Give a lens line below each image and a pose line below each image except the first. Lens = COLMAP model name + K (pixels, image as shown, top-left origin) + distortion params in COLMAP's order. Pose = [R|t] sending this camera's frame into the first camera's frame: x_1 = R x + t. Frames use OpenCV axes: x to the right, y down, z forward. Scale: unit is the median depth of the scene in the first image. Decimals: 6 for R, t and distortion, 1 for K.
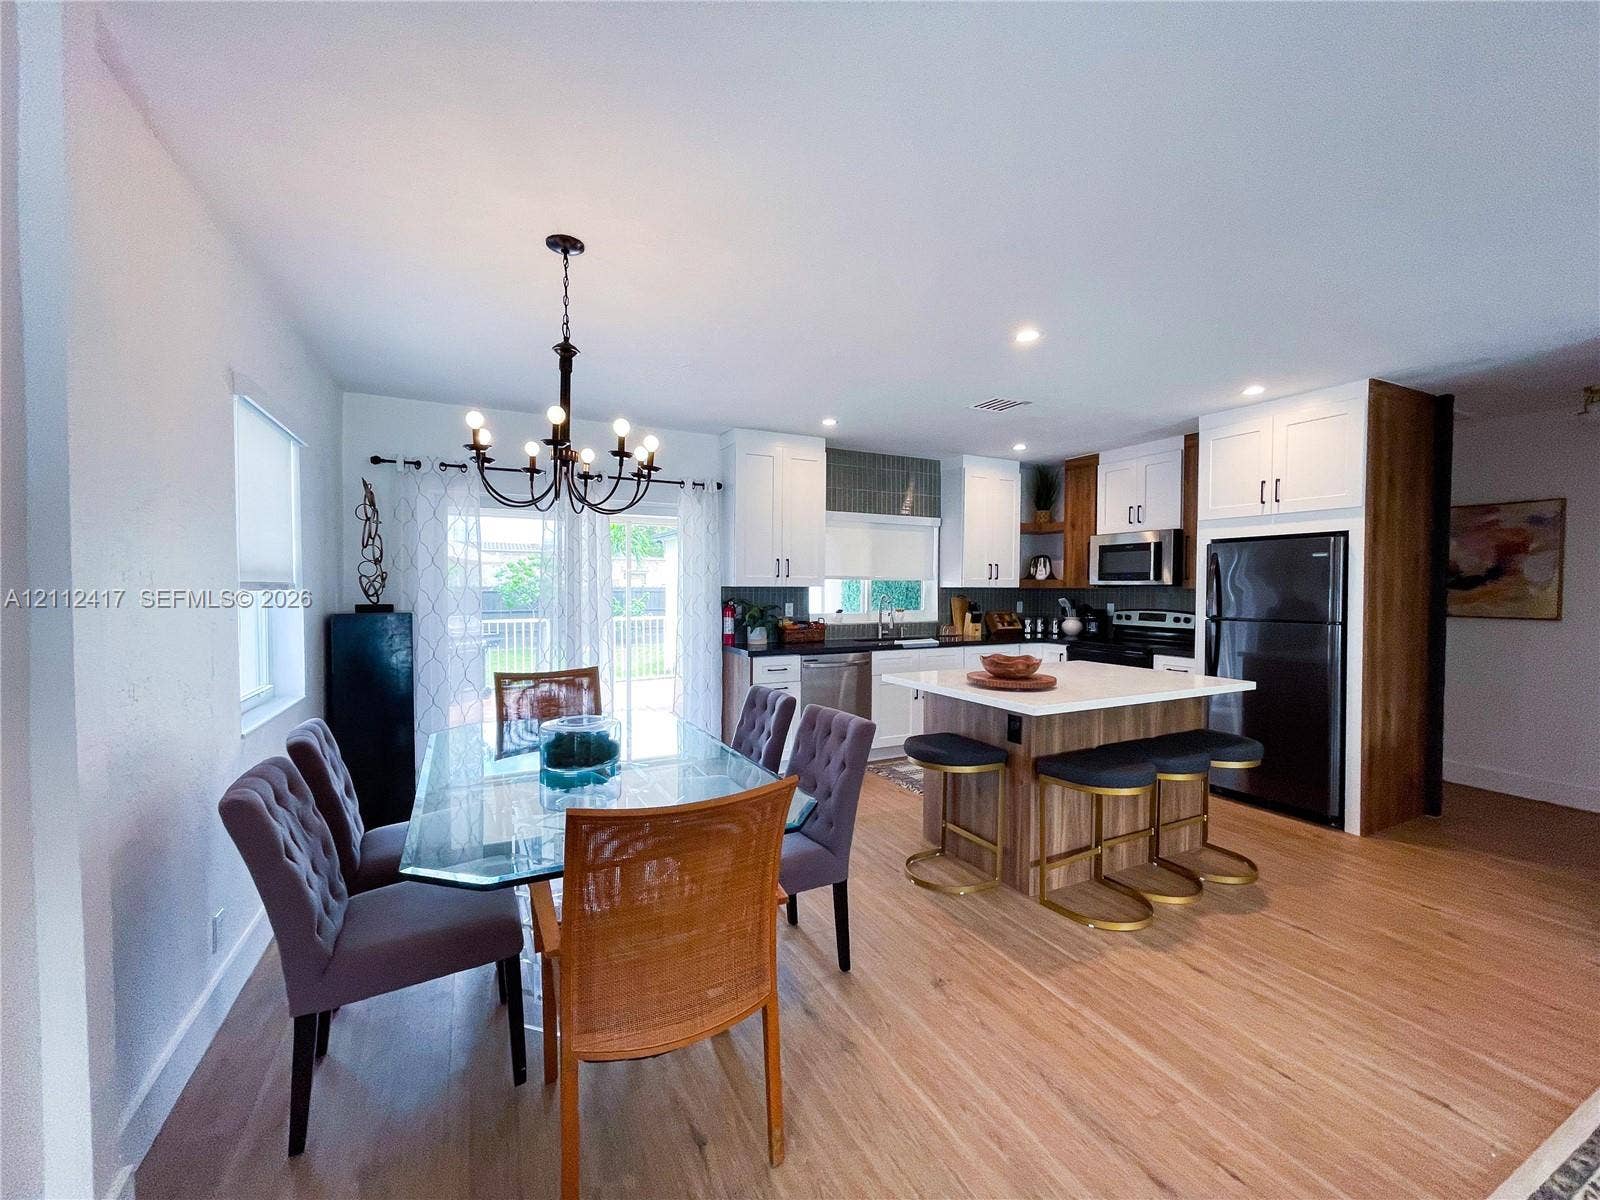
lens RADIAL K [[644.3, 0, 796.1], [0, 644.3, 599.3], [0, 0, 1]] dist [0.002683, -0.000678]
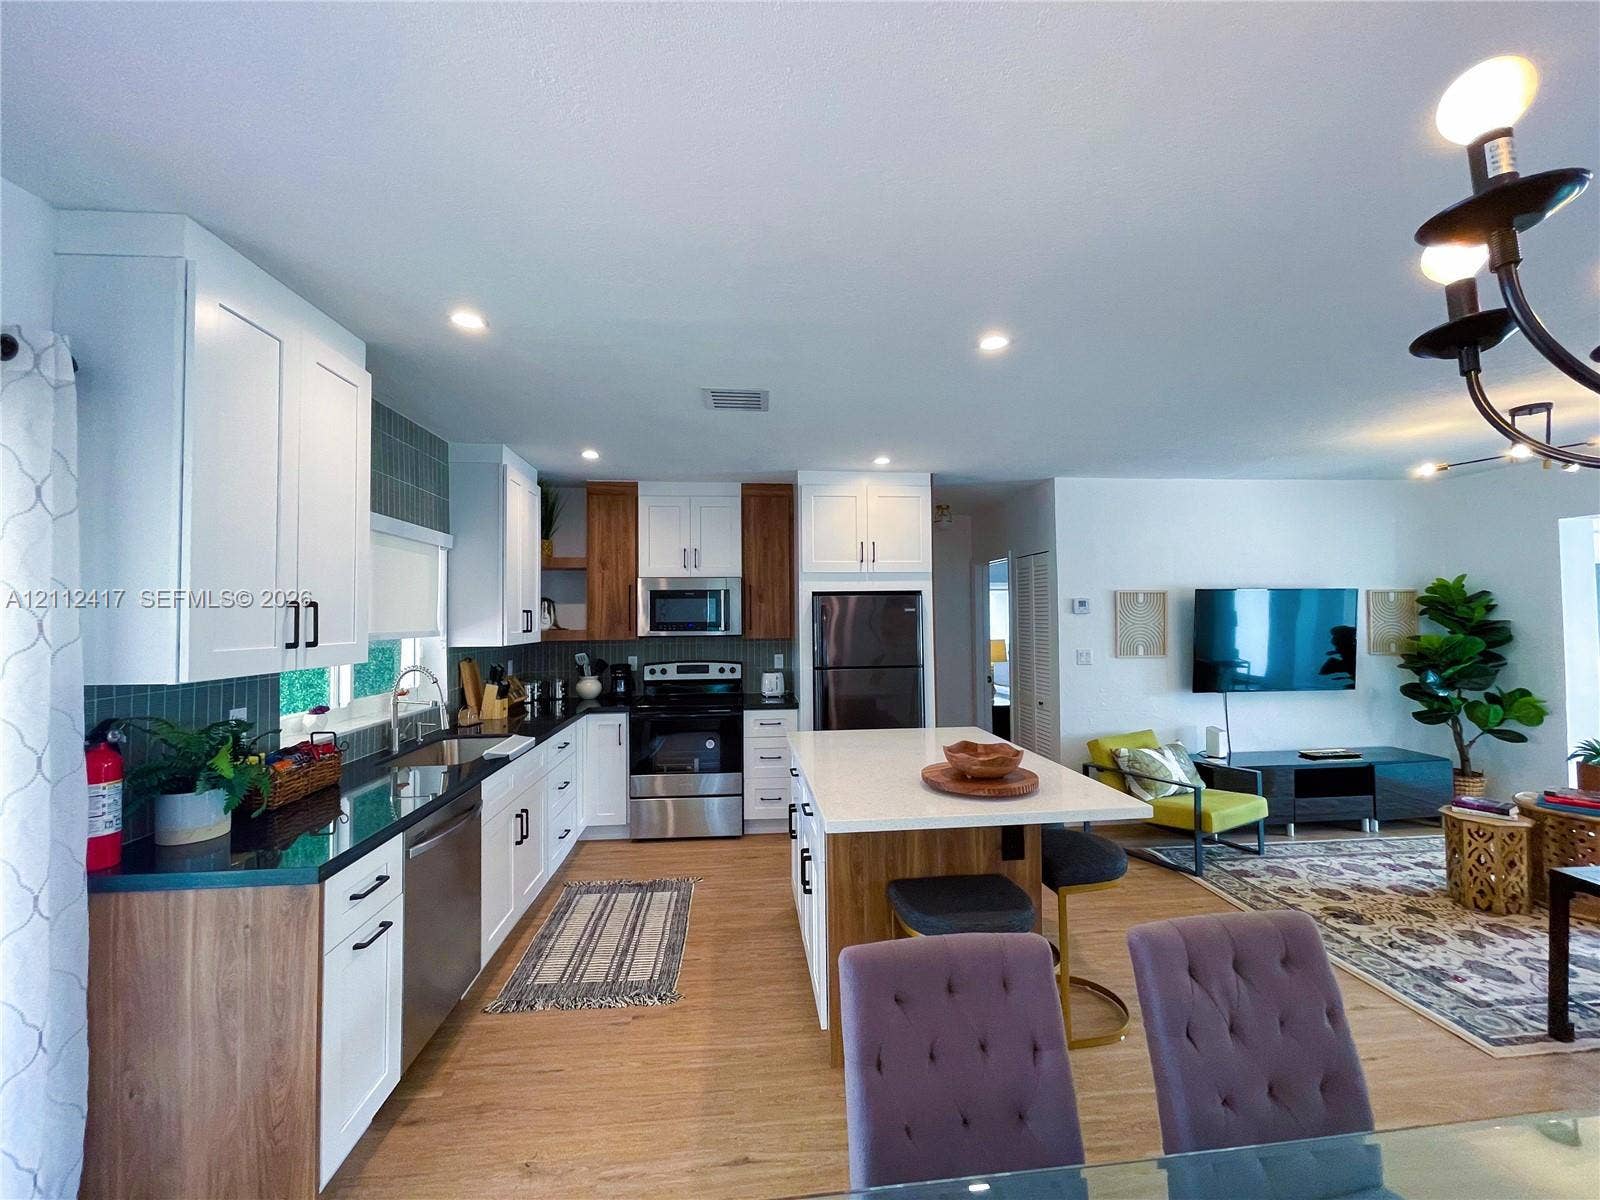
lens RADIAL K [[644.3, 0, 800.1], [0, 644.3, 597.3], [0, 0, 1]] dist [0.002683, -0.000678]
pose [[0.360899, 0.022618, 0.932331, -0.262767], [0.030800, 0.998871, -0.036155, -0.038363], [-0.932096, 0.041765, 0.359795, 0.528328]]
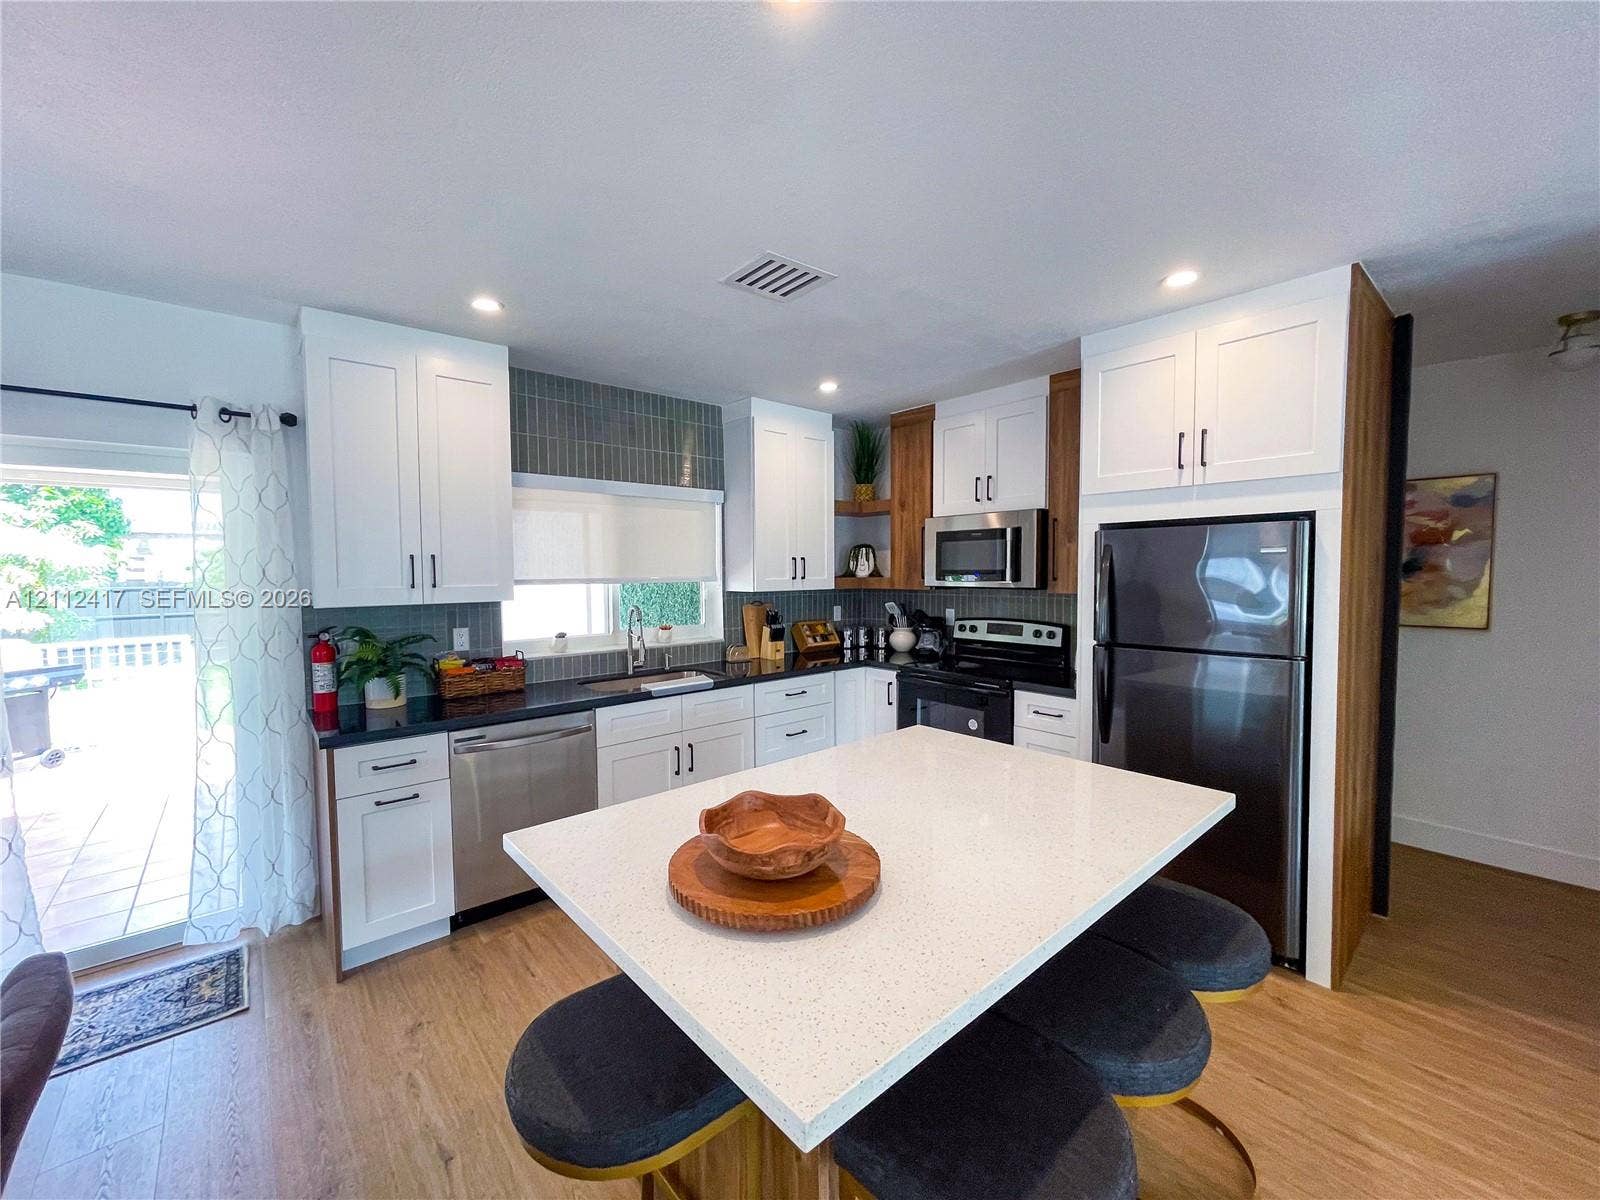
lens RADIAL K [[644.3, 0, 792.1], [0, 644.3, 597.6], [0, 0, 1]] dist [0.002683, -0.000678]
pose [[0.970254, -0.023248, 0.240972, 0.142661], [0.017509, 0.999510, 0.025930, -0.032484], [-0.241457, -0.020939, 0.970186, 0.351228]]
